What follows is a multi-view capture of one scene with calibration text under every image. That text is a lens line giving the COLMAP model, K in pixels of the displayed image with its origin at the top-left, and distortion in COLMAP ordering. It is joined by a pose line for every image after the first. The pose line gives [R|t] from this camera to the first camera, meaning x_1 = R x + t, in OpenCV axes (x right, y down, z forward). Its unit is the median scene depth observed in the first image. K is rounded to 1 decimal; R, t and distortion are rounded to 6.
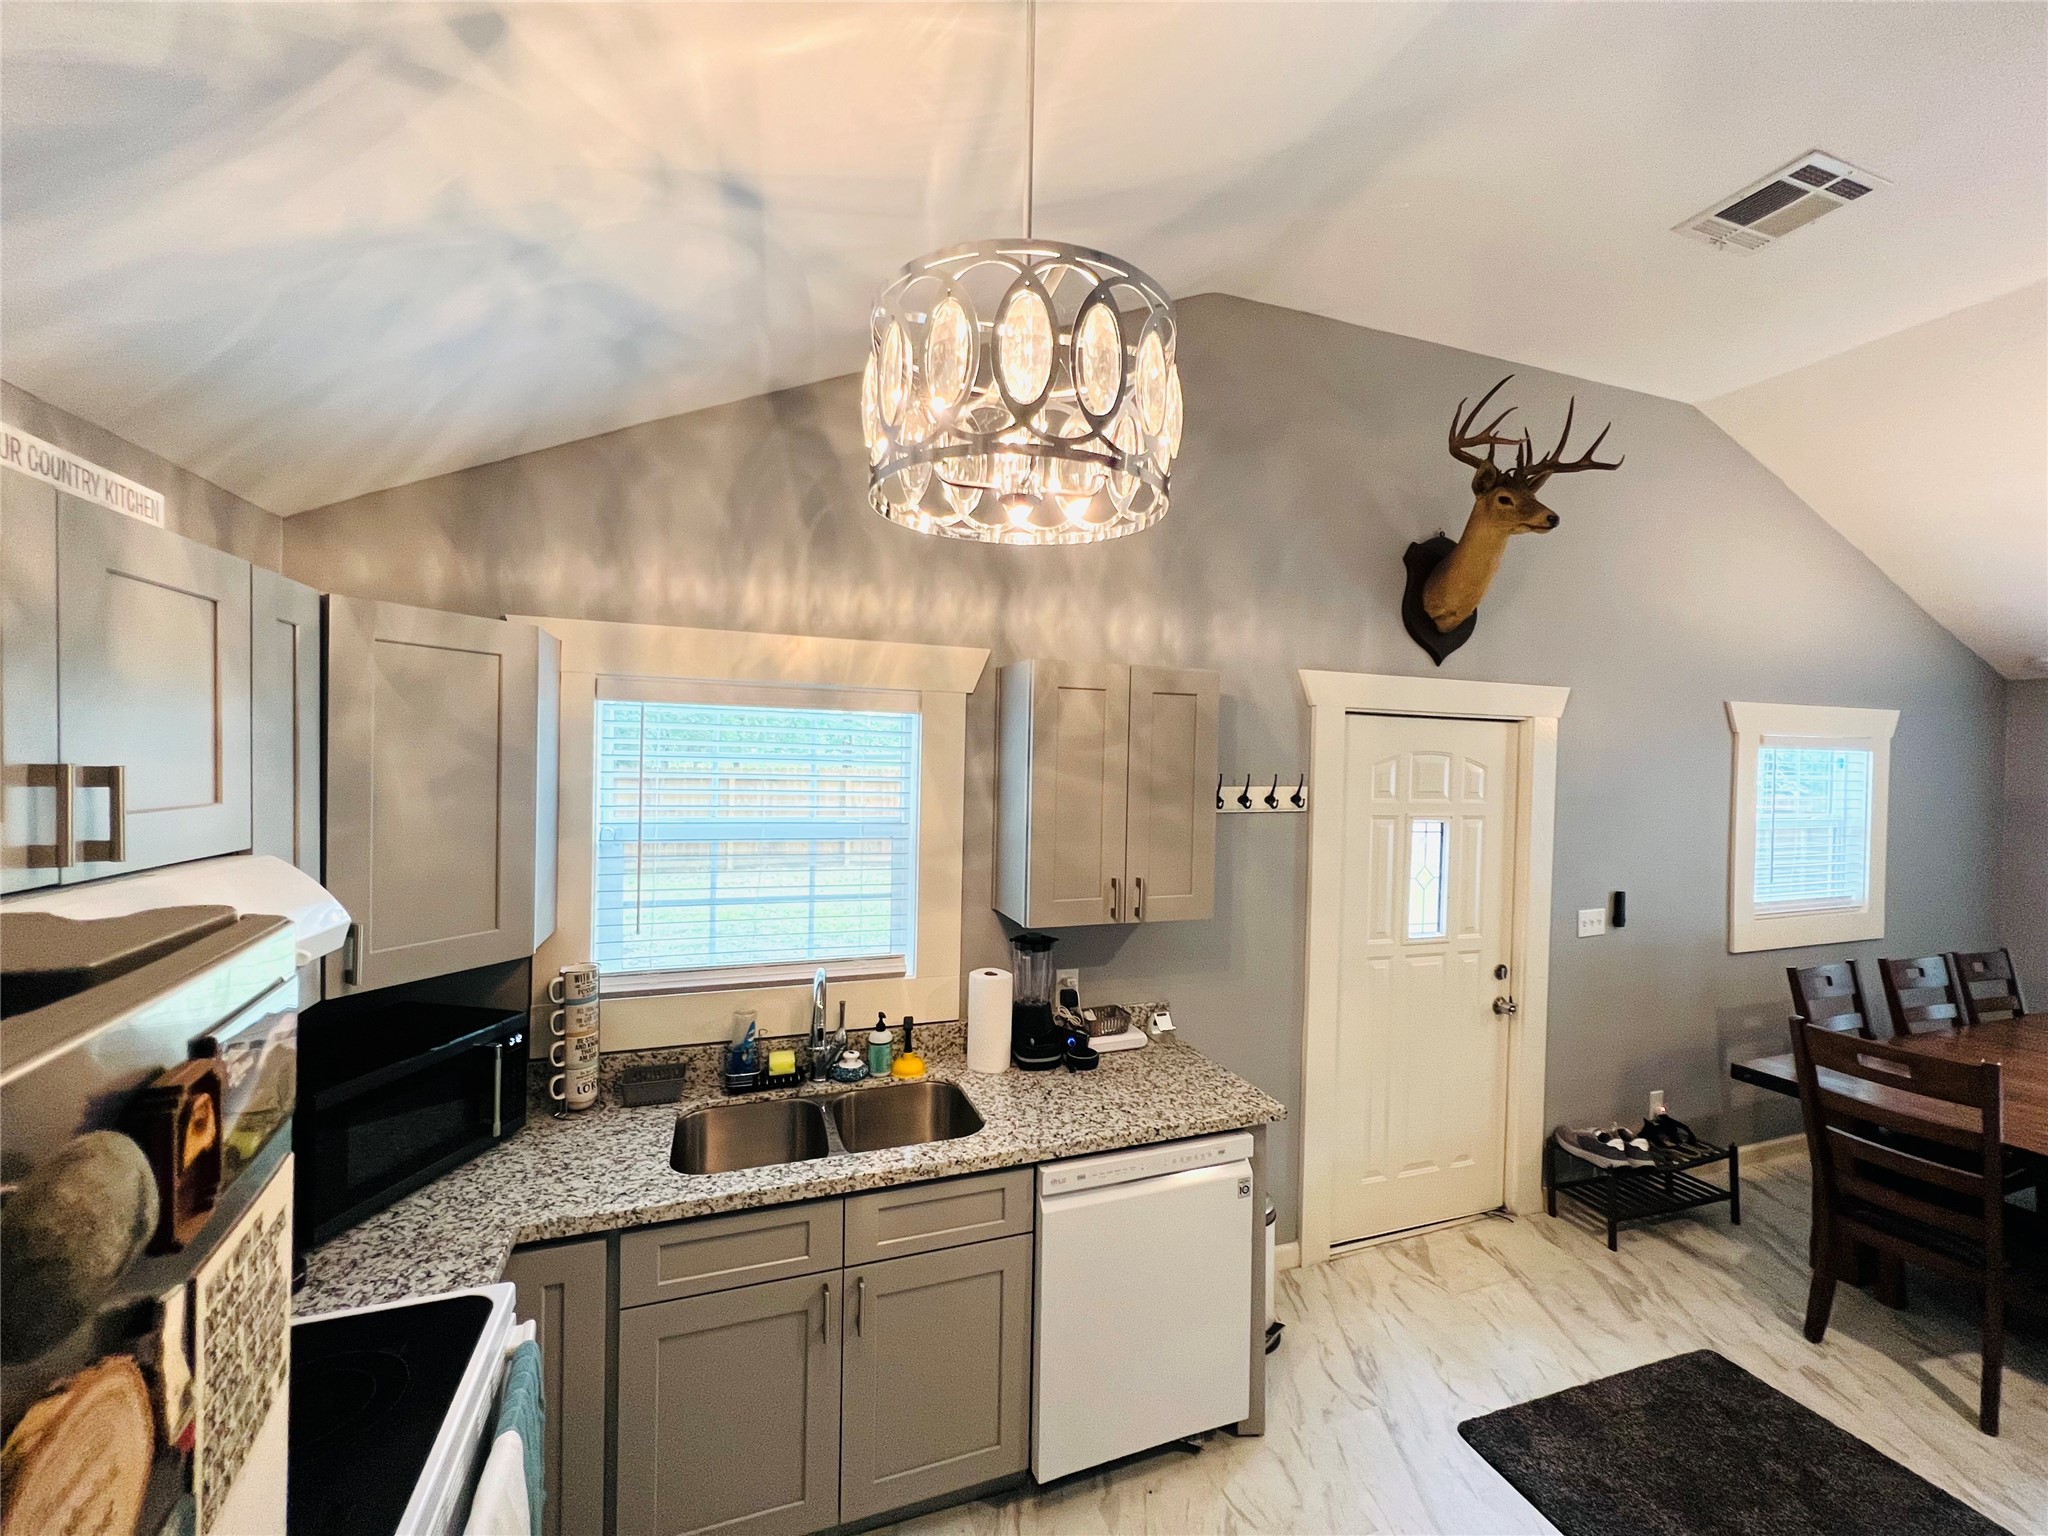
lens RADIAL K [[817.9, 0, 1019.5], [0, 817.9, 768.3], [0, 0, 1]] dist [-0.001705, -0.000025]
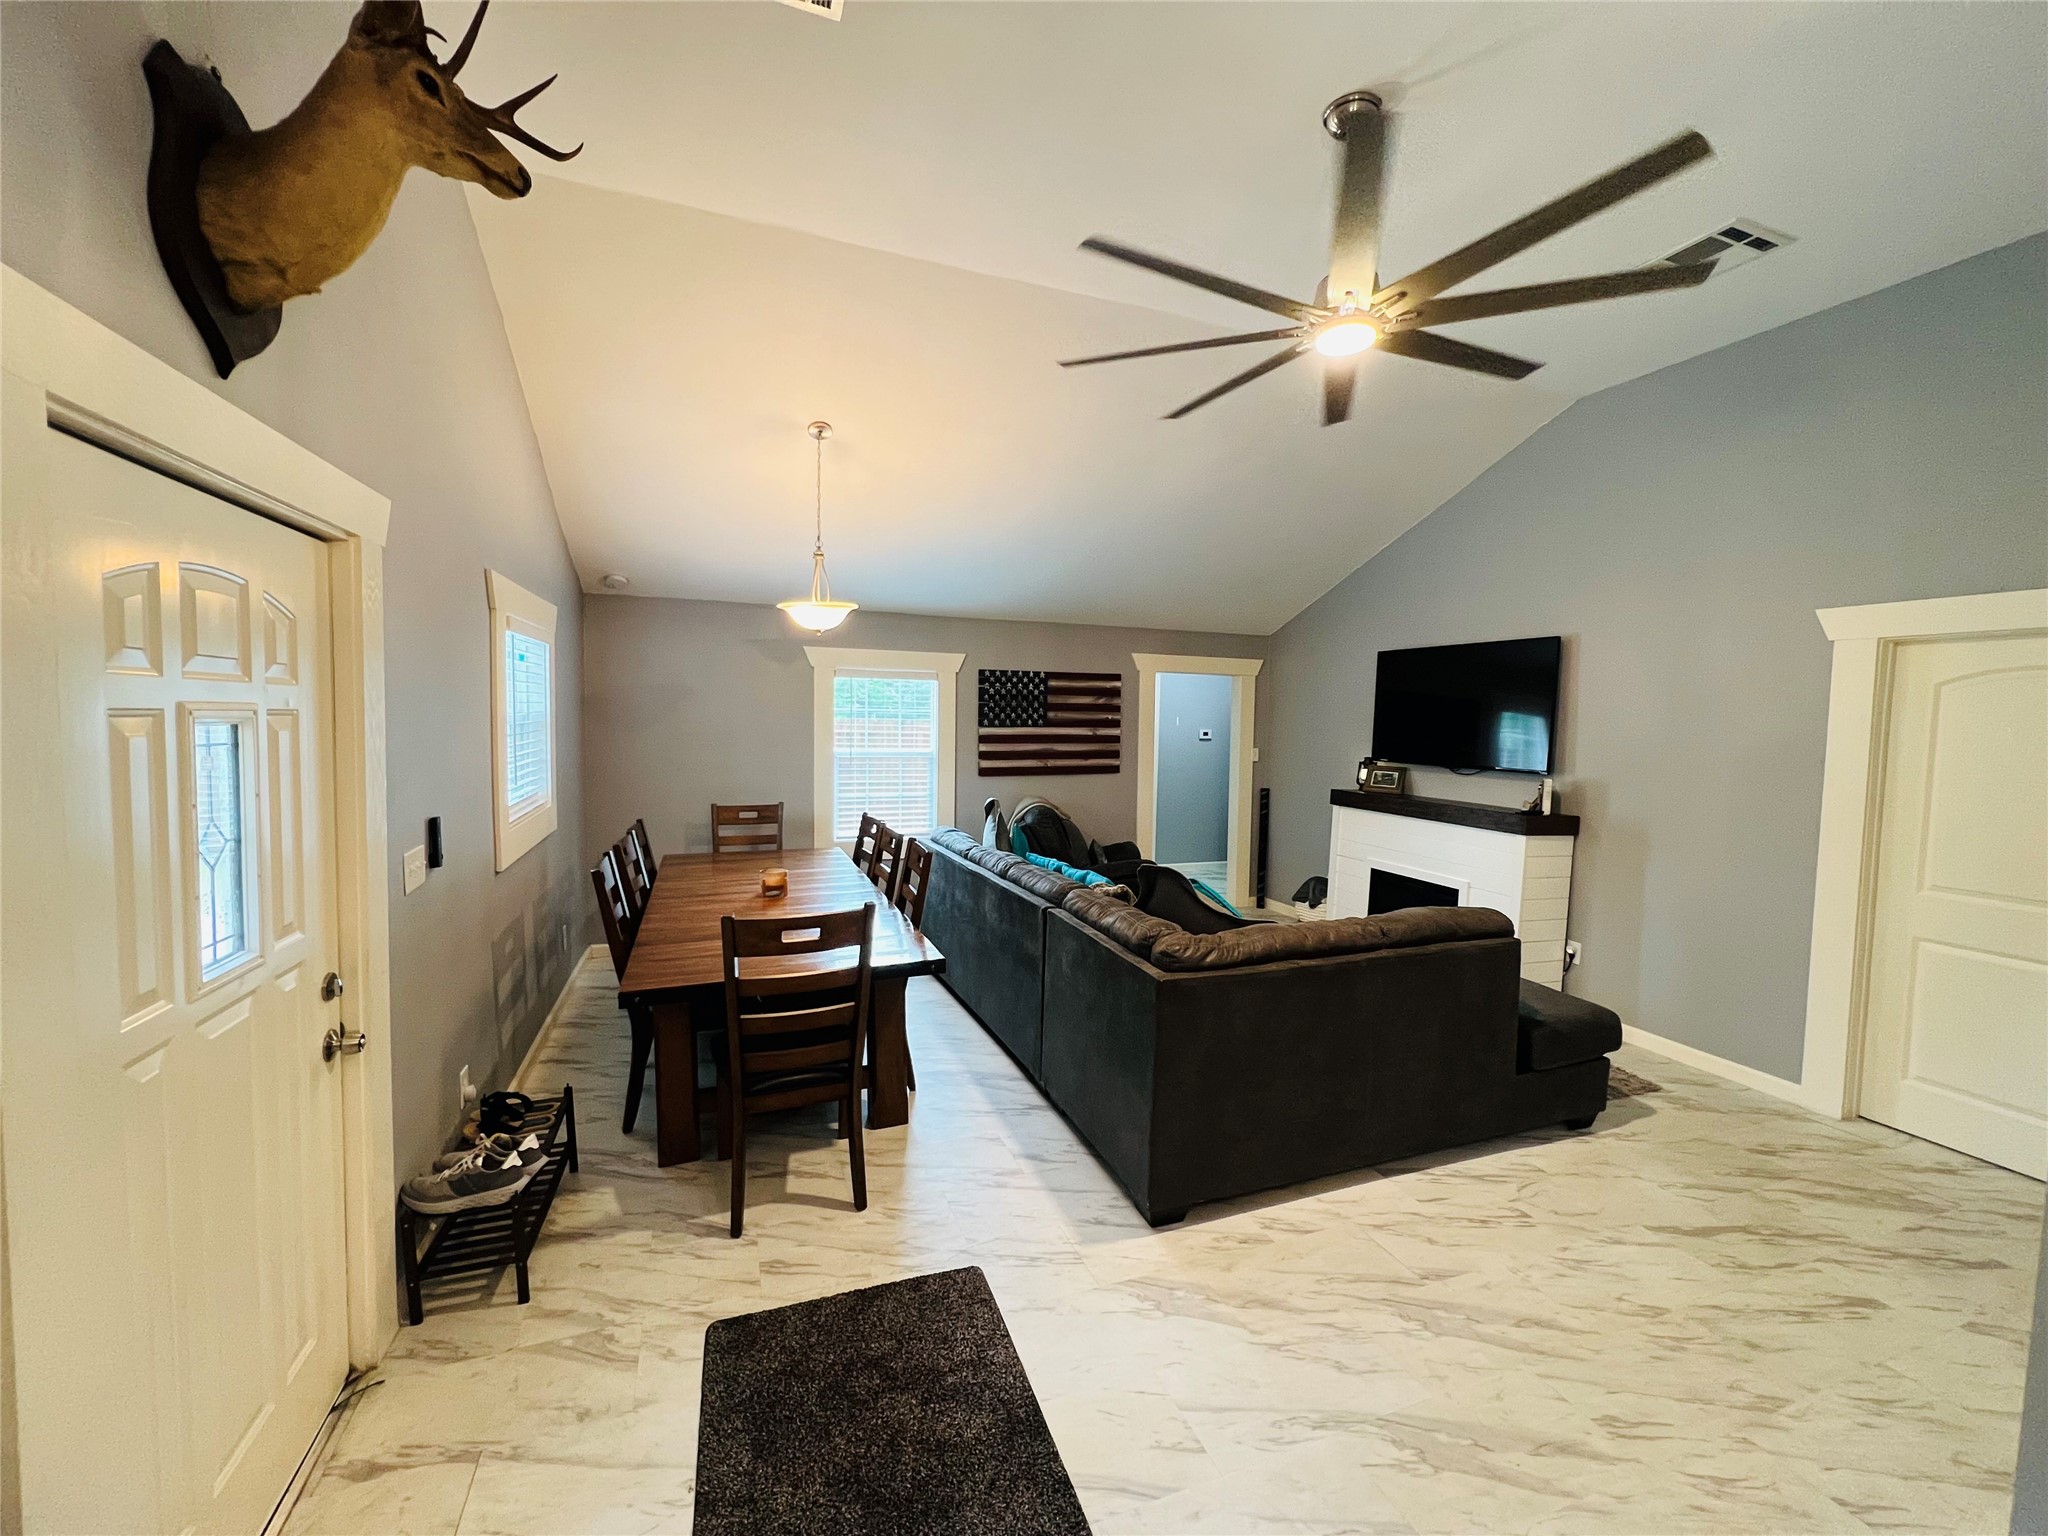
lens RADIAL K [[817.8, 0, 1024.0], [0, 817.8, 768.0], [0, 0, 1]] dist [0.000776, 0.000027]
pose [[-0.015738, -0.084197, 0.996325, 0.041945], [-0.010854, 0.996404, 0.084032, 0.062947], [-0.999817, -0.009491, -0.016596, 0.723342]]
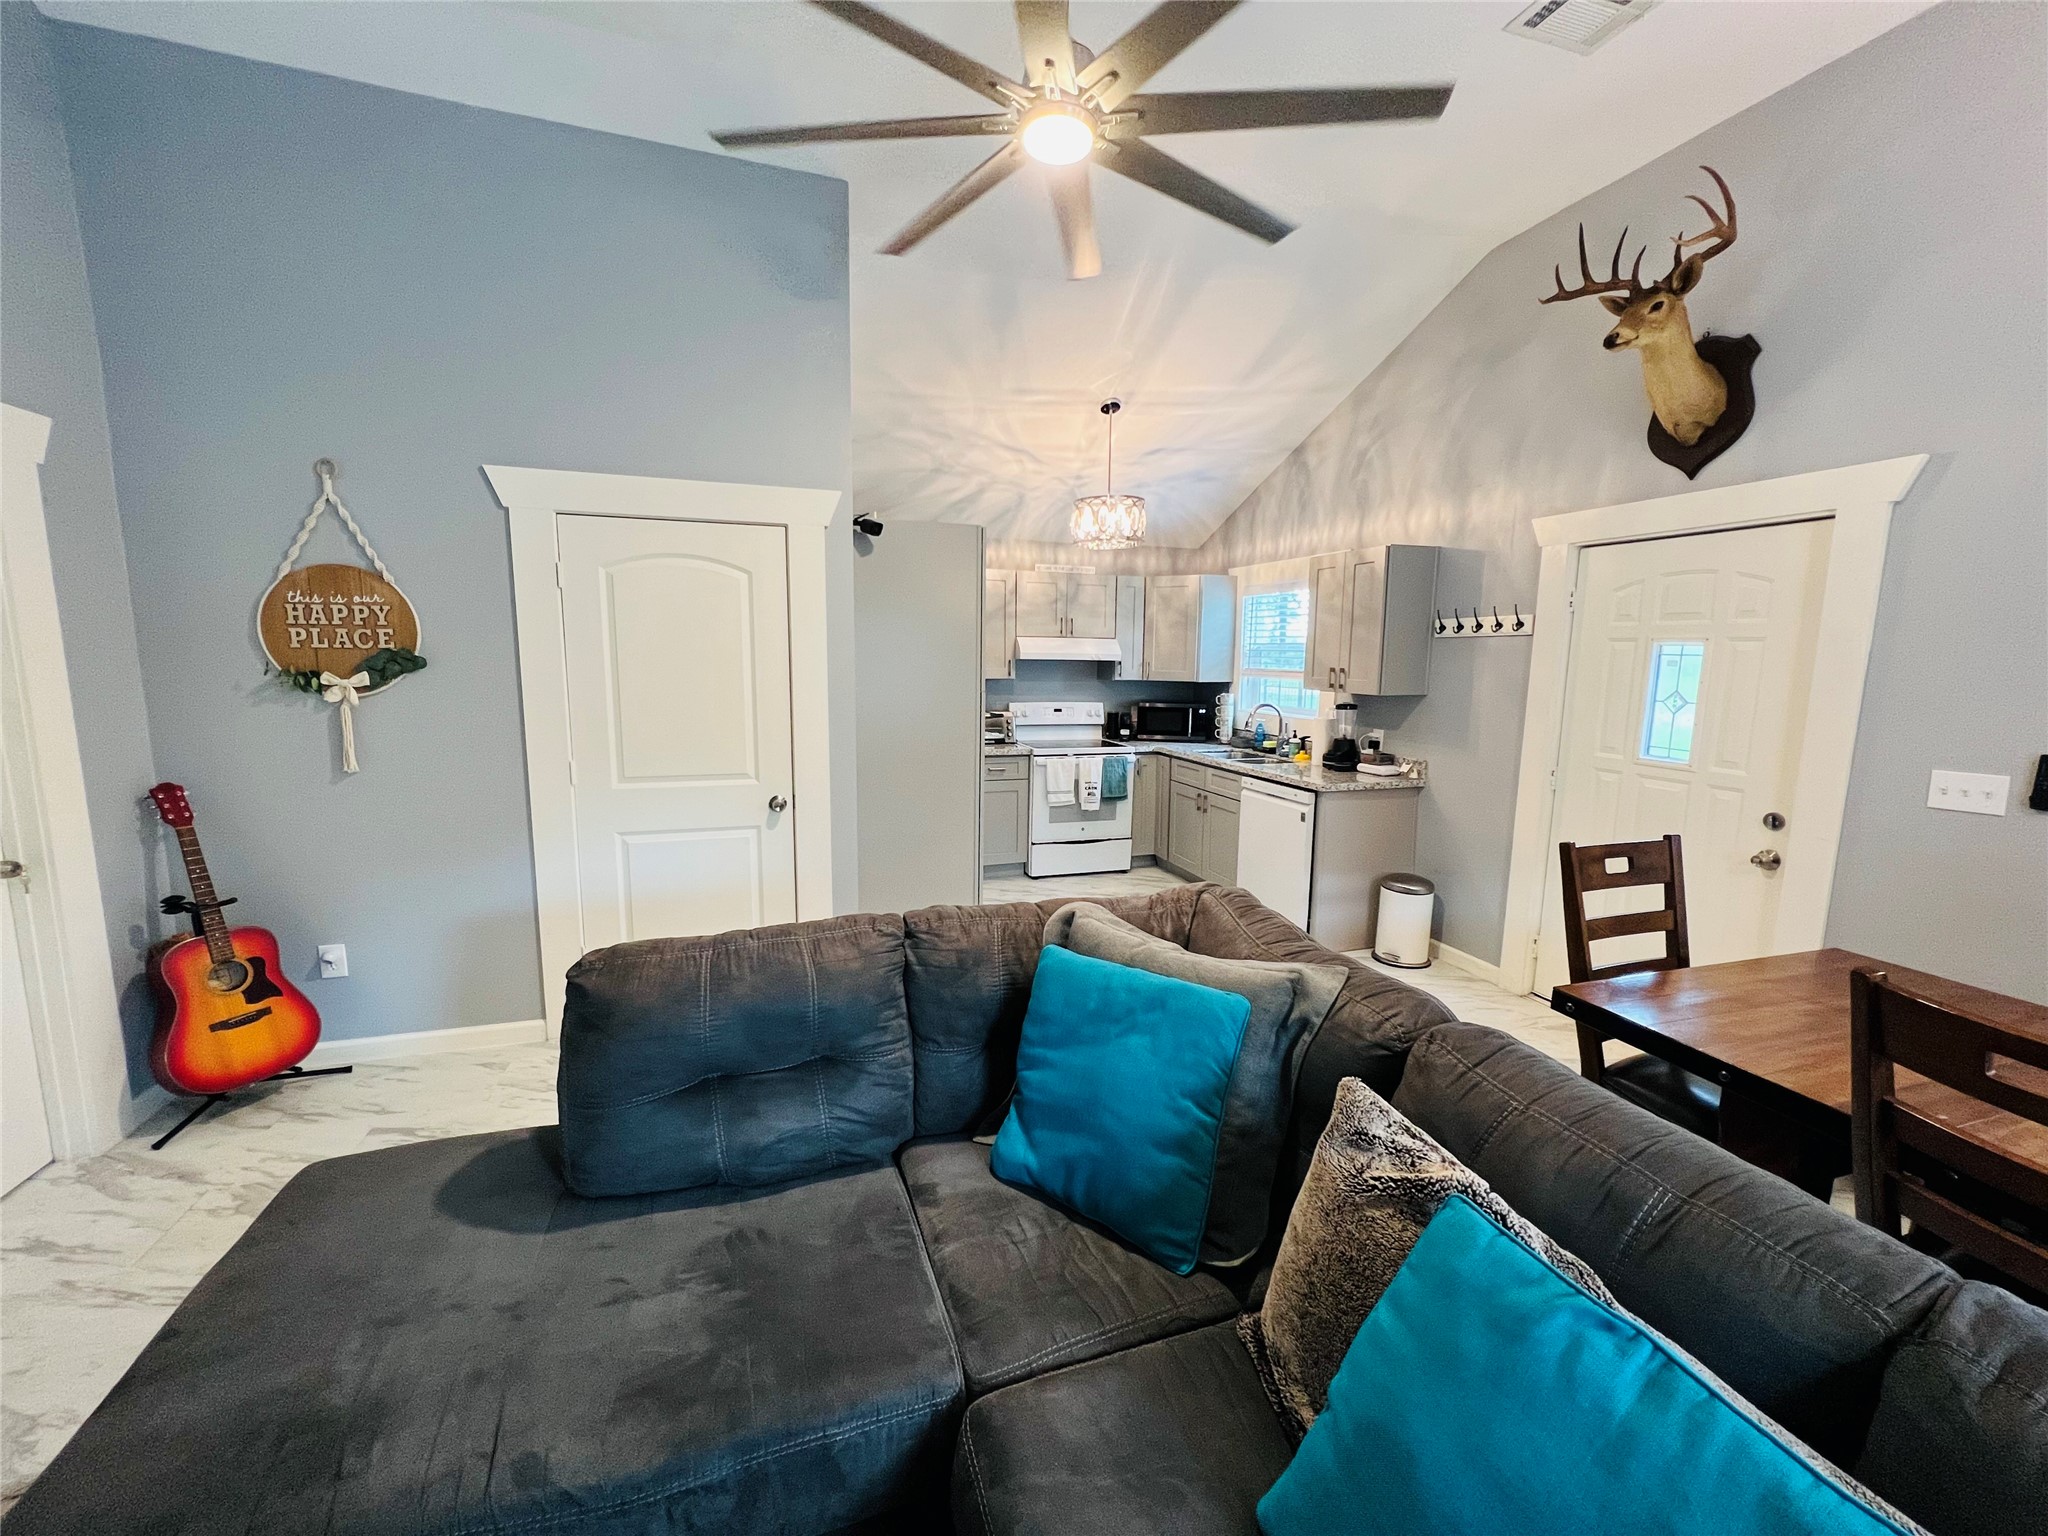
lens RADIAL K [[820.2, 0, 1022.8], [0, 820.2, 768.9], [0, 0, 1]] dist [-0.002366, -0.000261]
pose [[-0.027184, 0.121211, -0.992254, 1.983967], [-0.023168, 0.992278, 0.121849, 0.147426], [0.999362, 0.026301, -0.024166, 0.316964]]
